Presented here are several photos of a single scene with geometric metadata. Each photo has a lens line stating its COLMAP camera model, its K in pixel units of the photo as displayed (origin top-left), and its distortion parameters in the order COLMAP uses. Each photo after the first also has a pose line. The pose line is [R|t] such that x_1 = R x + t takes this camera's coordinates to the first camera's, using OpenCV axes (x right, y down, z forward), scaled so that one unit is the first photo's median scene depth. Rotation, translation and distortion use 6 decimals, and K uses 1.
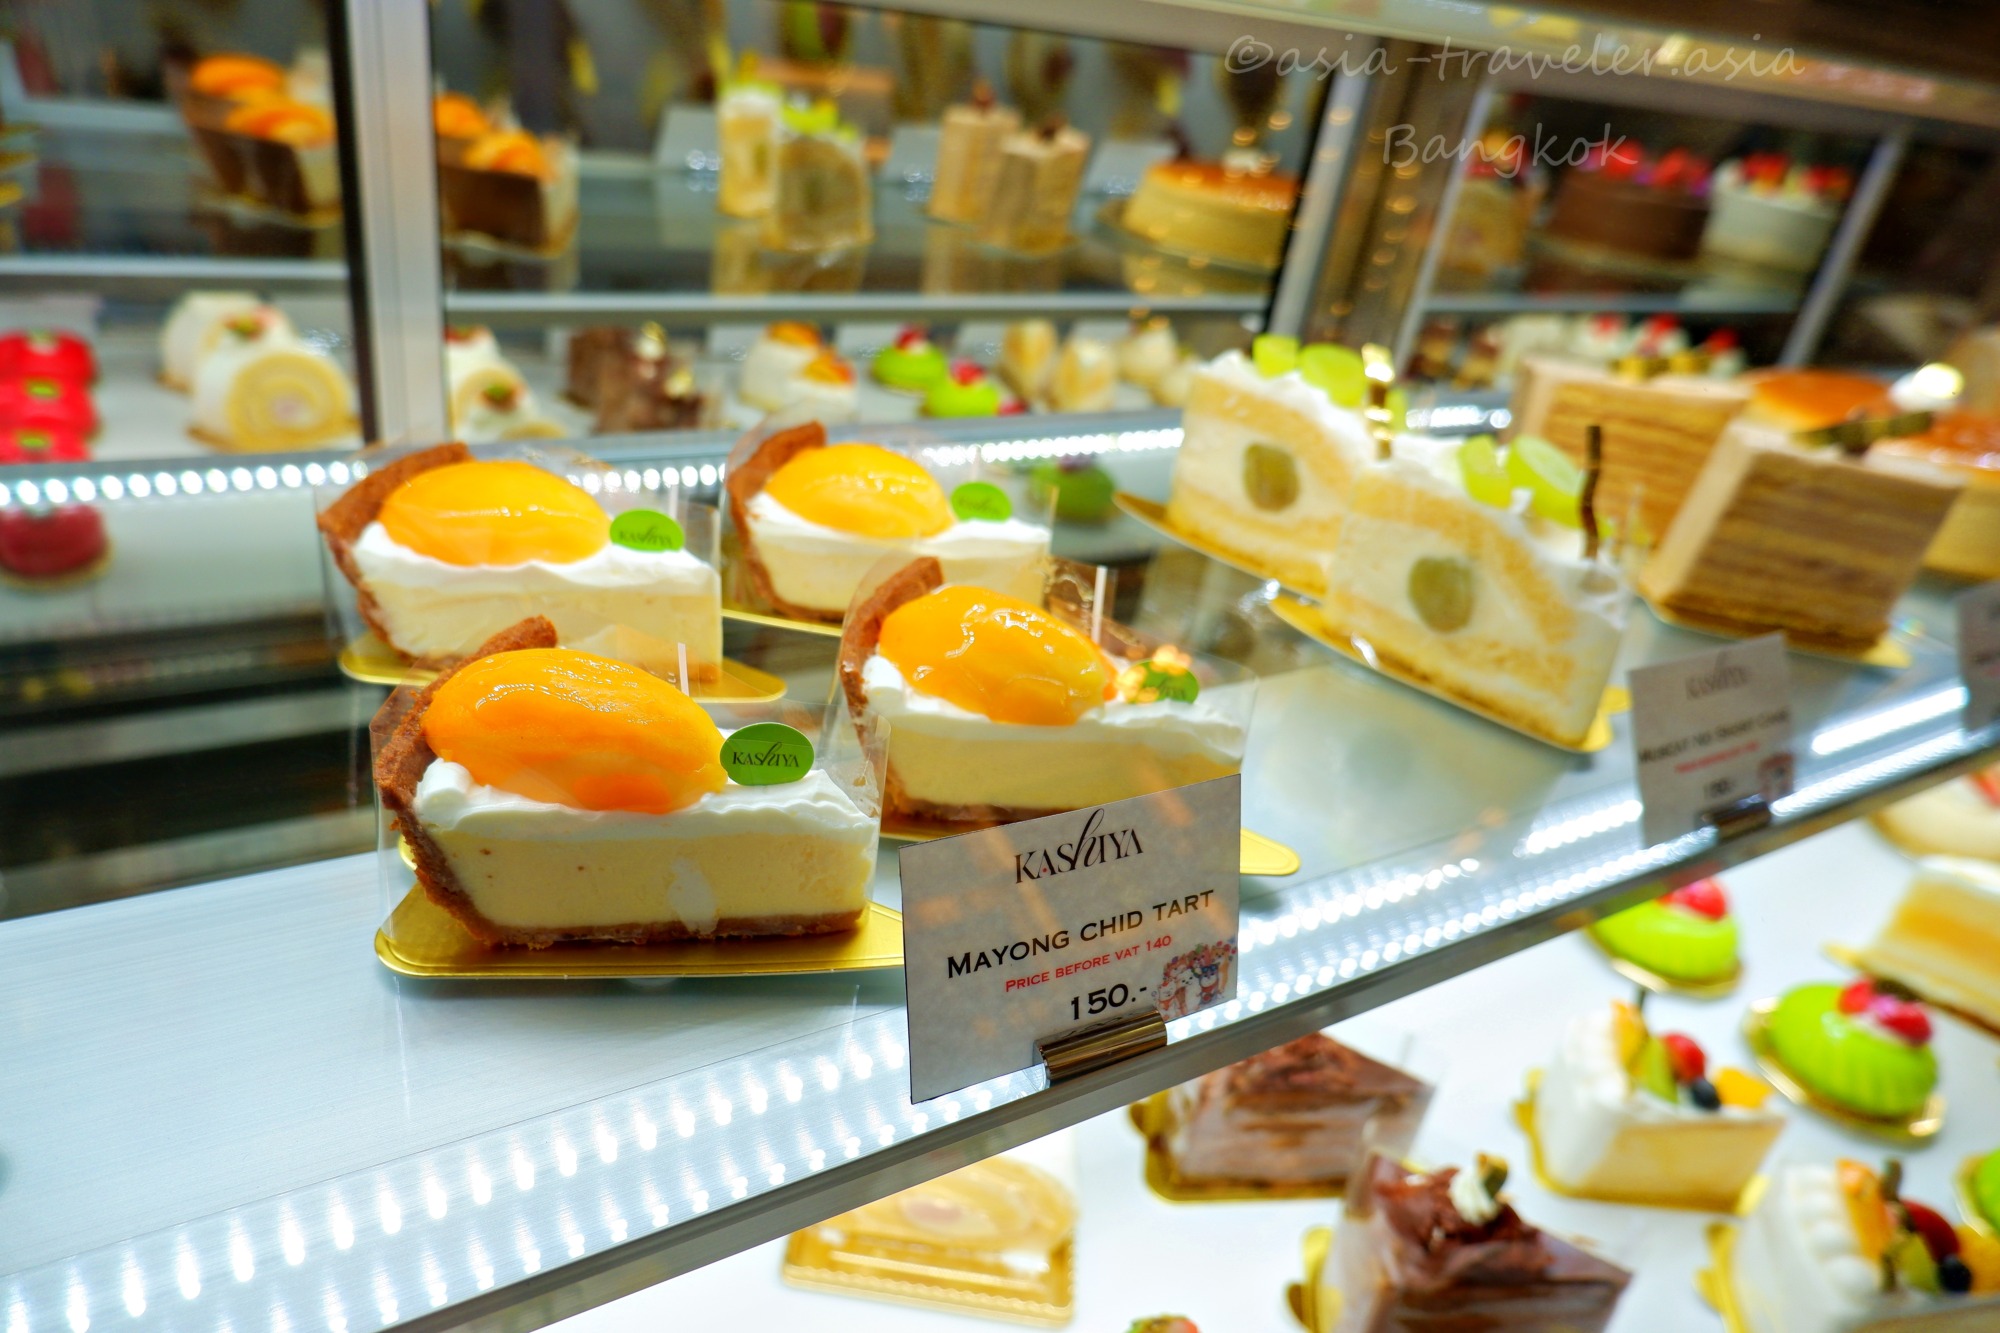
lens RADIAL K [[1318.8, 0, 1000.0], [0, 1318.8, 666.5], [0, 0, 1]] dist [-0.000801, -0.007002]
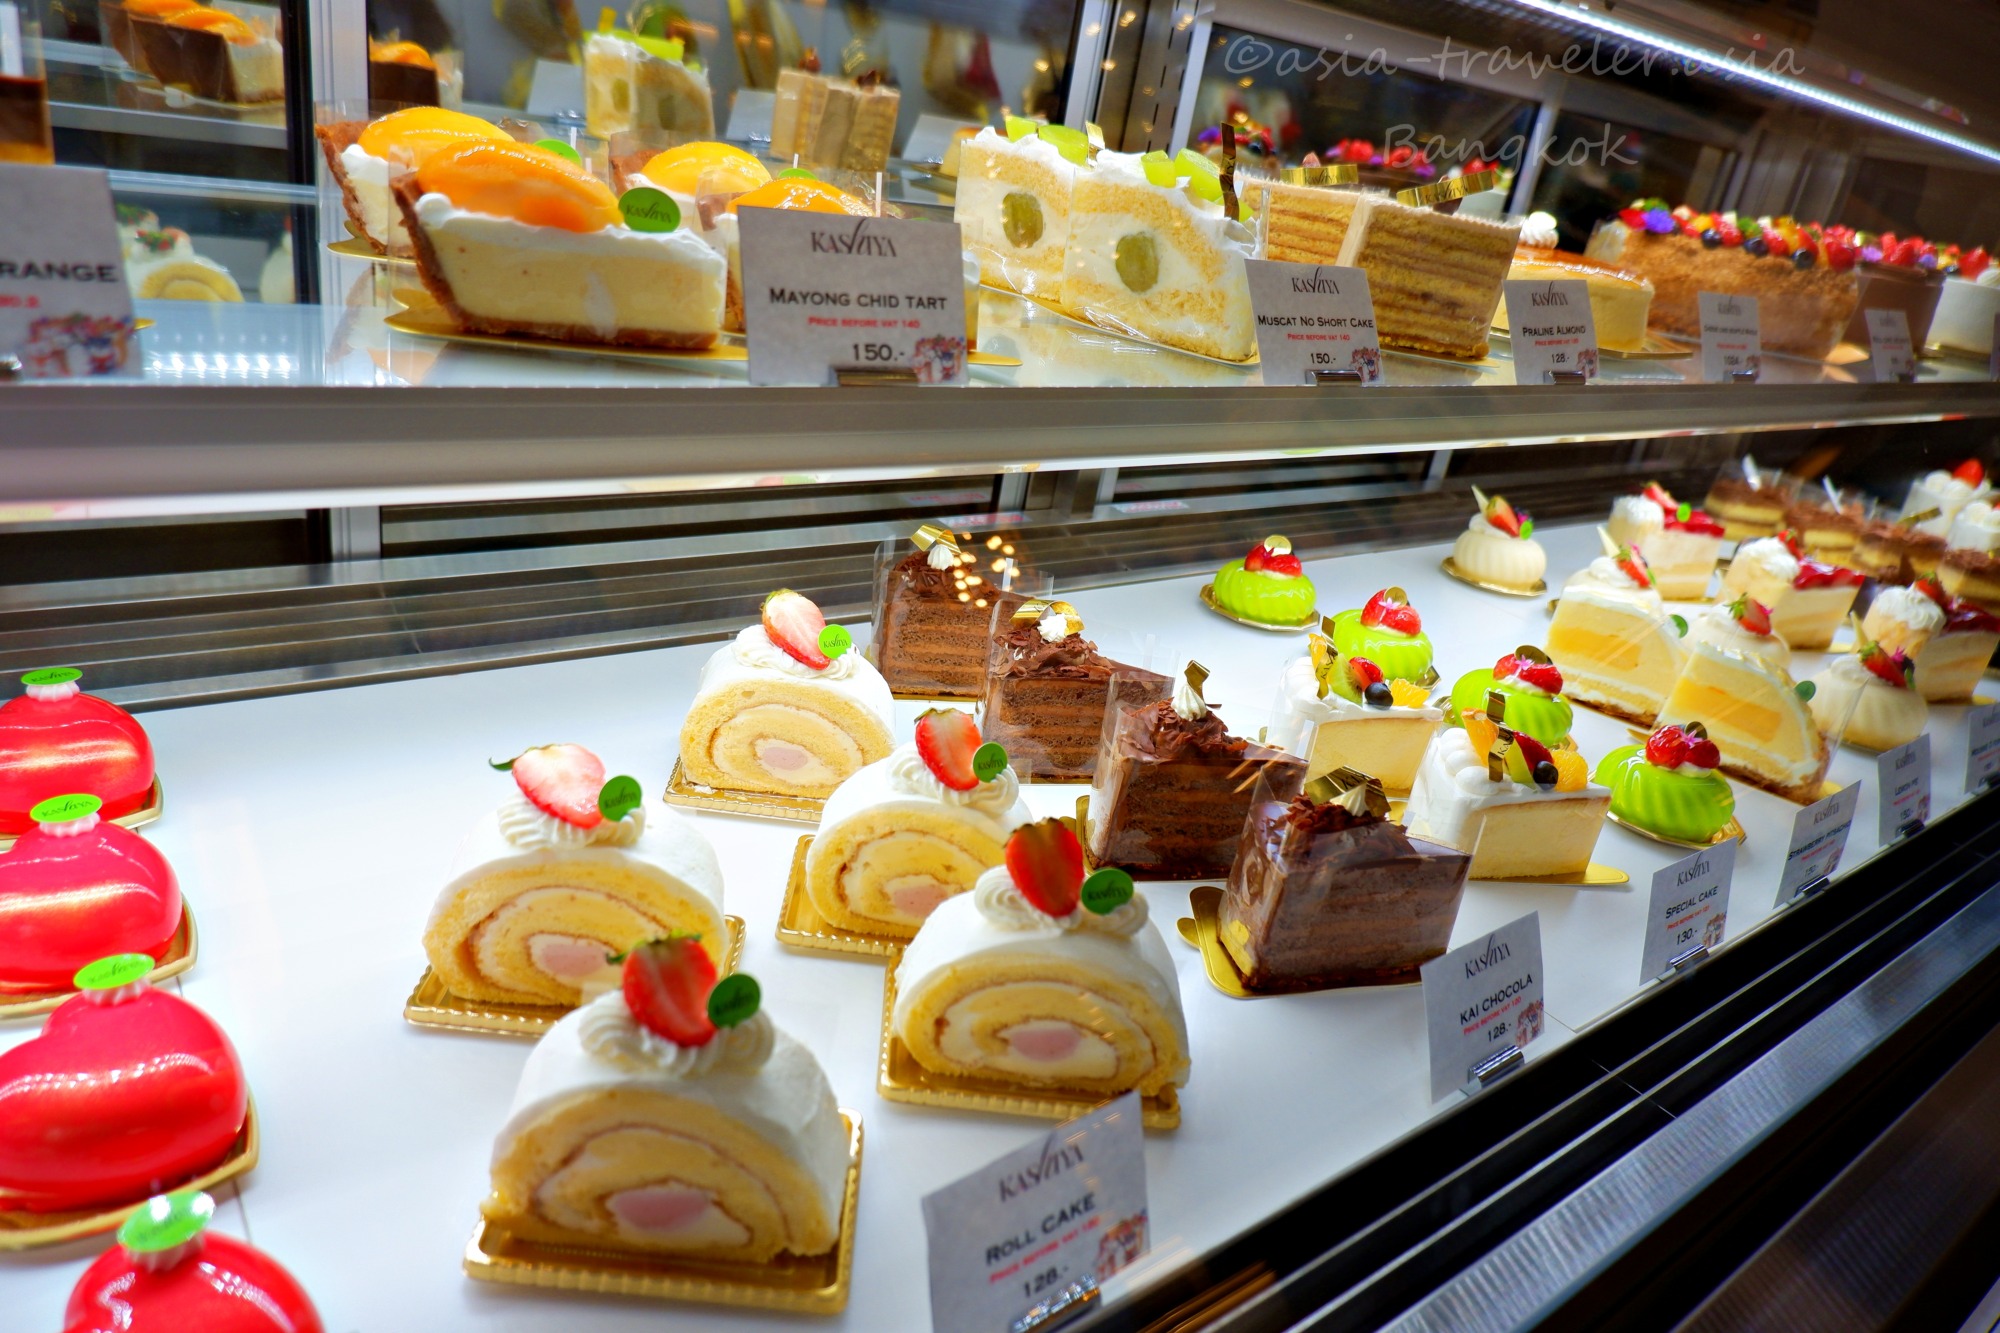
lens RADIAL K [[1318.8, 0, 1000.0], [0, 1318.8, 666.5], [0, 0, 1]] dist [-0.000801, -0.007002]
pose [[0.993938, -0.035355, 0.104106, 0.038440], [0.043691, 0.995923, -0.078917, 0.574818], [-0.100891, 0.082987, 0.991430, -0.397560]]
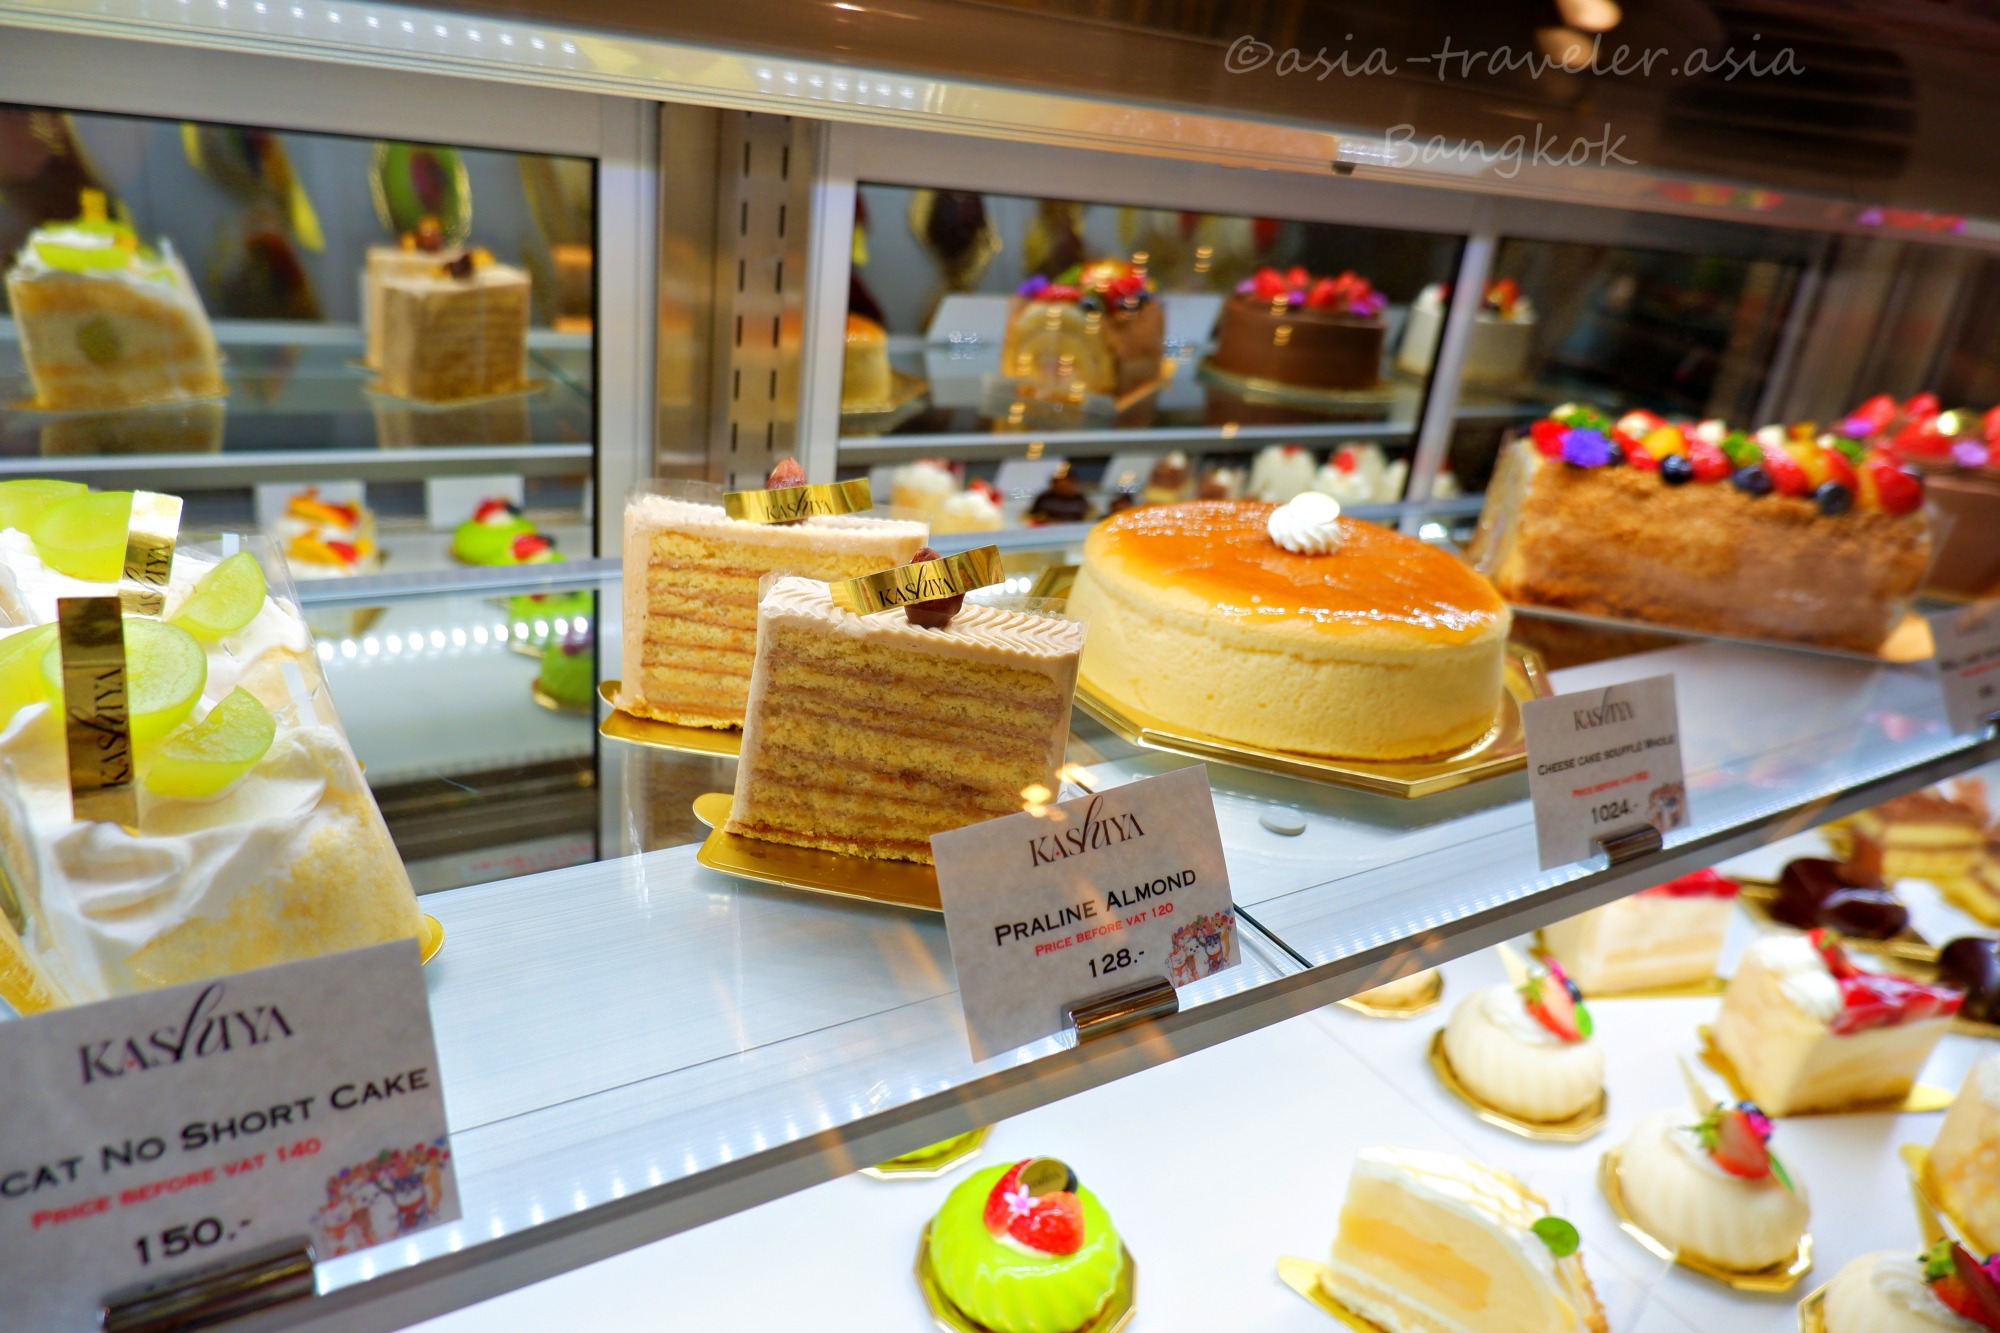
lens RADIAL K [[1285.4, 0, 1000.0], [0, 1285.4, 666.5], [0, 0, 1]] dist [-0.001137, -0.002796]
pose [[0.999007, -0.043869, -0.007835, 0.990194], [0.042620, 0.991912, -0.119559, -0.076747], [0.013017, 0.119107, 0.992796, 0.488623]]
